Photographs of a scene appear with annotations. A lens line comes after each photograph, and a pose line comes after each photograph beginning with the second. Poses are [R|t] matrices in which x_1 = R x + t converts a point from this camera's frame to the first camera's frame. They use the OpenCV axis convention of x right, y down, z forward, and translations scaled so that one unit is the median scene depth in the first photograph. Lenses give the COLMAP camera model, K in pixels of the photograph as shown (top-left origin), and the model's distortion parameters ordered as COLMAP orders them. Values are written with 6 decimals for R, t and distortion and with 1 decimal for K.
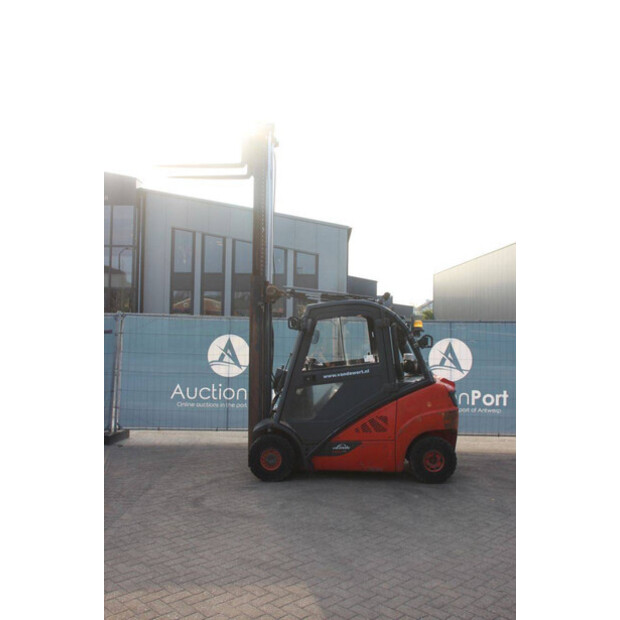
lens RADIAL K [[600.5, 0, 310.0], [0, 600.5, 310.0], [0, 0, 1]] dist [-0.111427, 0.150272]
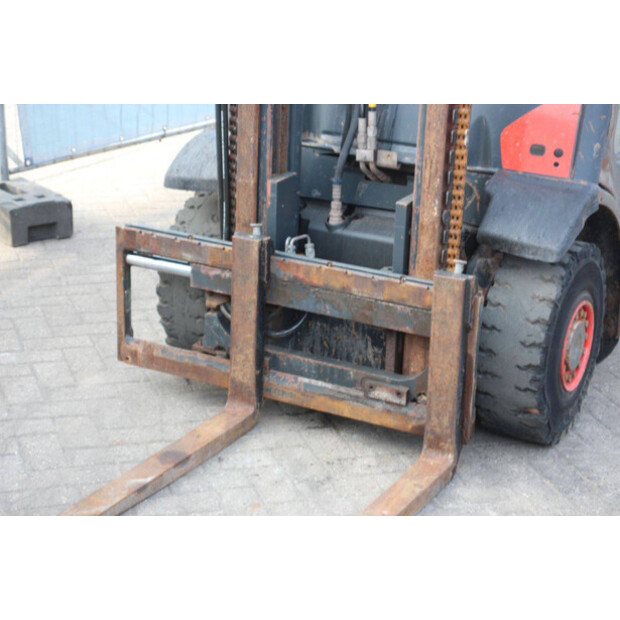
lens RADIAL K [[1462.8, 0, 310.0], [0, 1462.8, 310.0], [0, 0, 1]] dist [0.421956, 0.186316]
pose [[0.445934, -0.293206, 0.845679, -0.582241], [-0.056308, 0.933762, 0.353437, 0.043340], [-0.893293, -0.205228, 0.399886, 0.862766]]
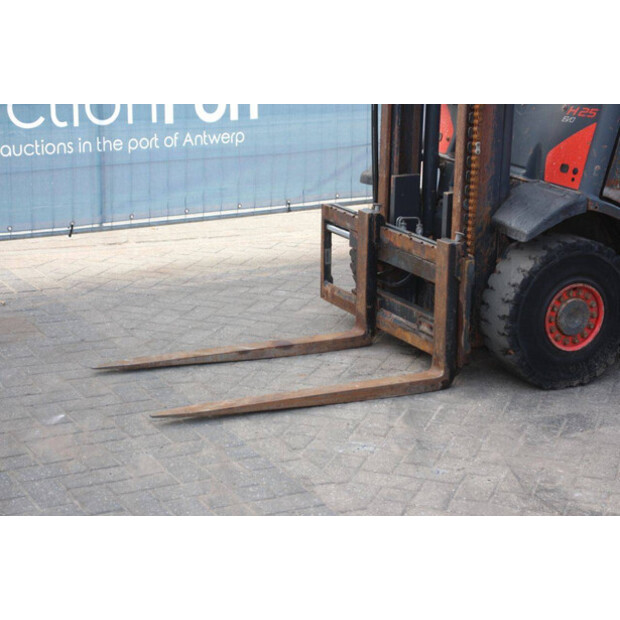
lens RADIAL K [[1462.8, 0, 310.0], [0, 1462.8, 310.0], [0, 0, 1]] dist [0.421956, 0.186316]
pose [[0.878675, -0.120955, 0.461844, -0.527052], [-0.021286, 0.956487, 0.290997, 0.031049], [-0.476945, -0.265523, 0.837867, 0.432729]]
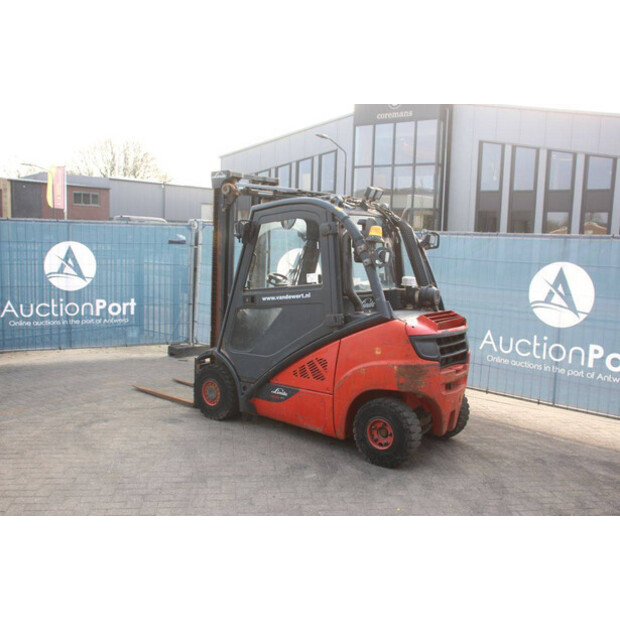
lens RADIAL K [[616.4, 0, 310.0], [0, 616.4, 310.0], [0, 0, 1]] dist [-0.119248, 0.196104]
pose [[0.809350, 0.079500, -0.581921, 0.535111], [-0.009946, 0.992510, 0.121760, 0.028692], [0.587242, -0.092759, 0.804078, 0.398461]]
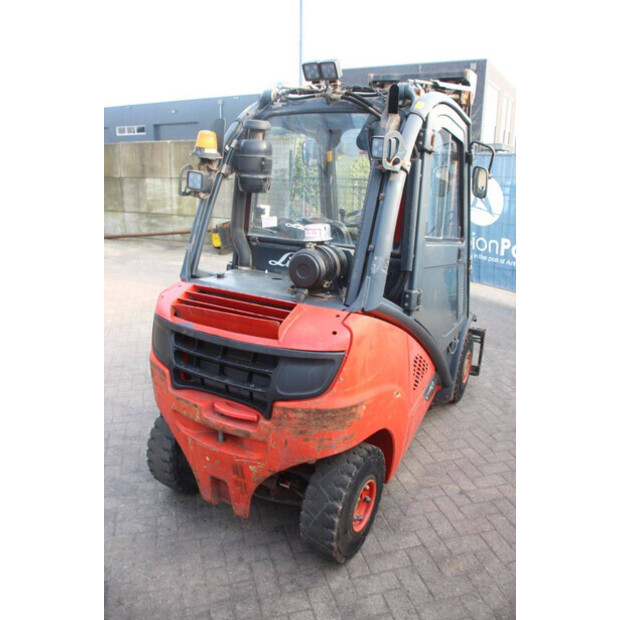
lens RADIAL K [[508.3, 0, 310.0], [0, 508.3, 310.0], [0, 0, 1]] dist [-0.180048, 0.157724]
pose [[-0.475948, 0.228500, -0.849271, 0.475520], [-0.004576, 0.965002, 0.262202, 0.048019], [0.879461, 0.128681, -0.458245, 1.254106]]
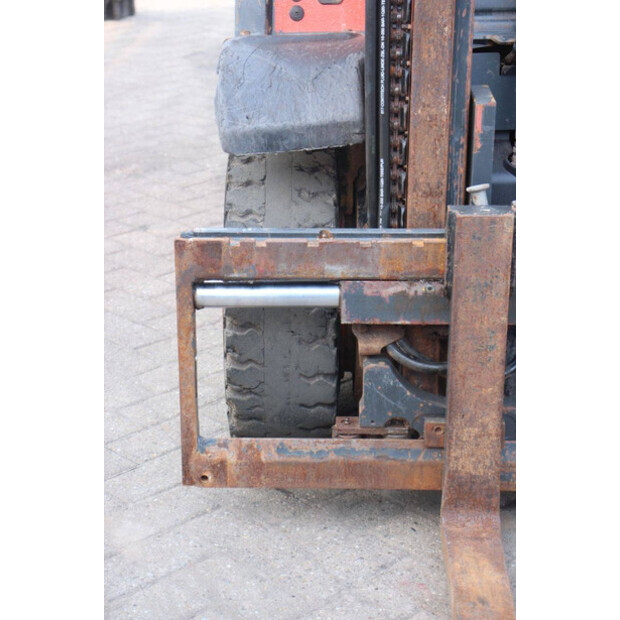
lens RADIAL K [[1462.8, 0, 310.0], [0, 1462.8, 310.0], [0, 0, 1]] dist [0.421956, 0.186316]
pose [[-0.015413, -0.367595, 0.929858, -0.402413], [-0.029502, 0.929731, 0.367055, 0.123809], [-0.999446, -0.021775, -0.025175, 1.150584]]
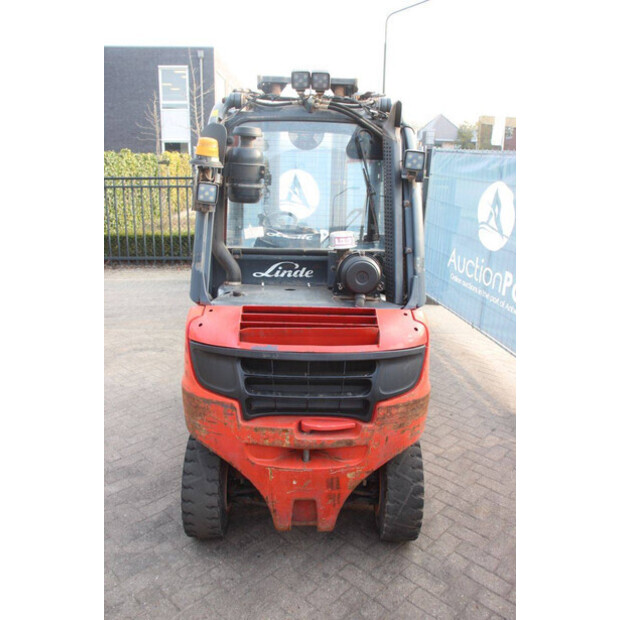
lens RADIAL K [[542.4, 0, 310.0], [0, 542.4, 310.0], [0, 0, 1]] dist [-0.159645, 0.150392]
pose [[0.040755, 0.260786, -0.964536, 0.546202], [0.003205, 0.965299, 0.261128, 0.035851], [0.999164, -0.013733, 0.038505, 1.063657]]
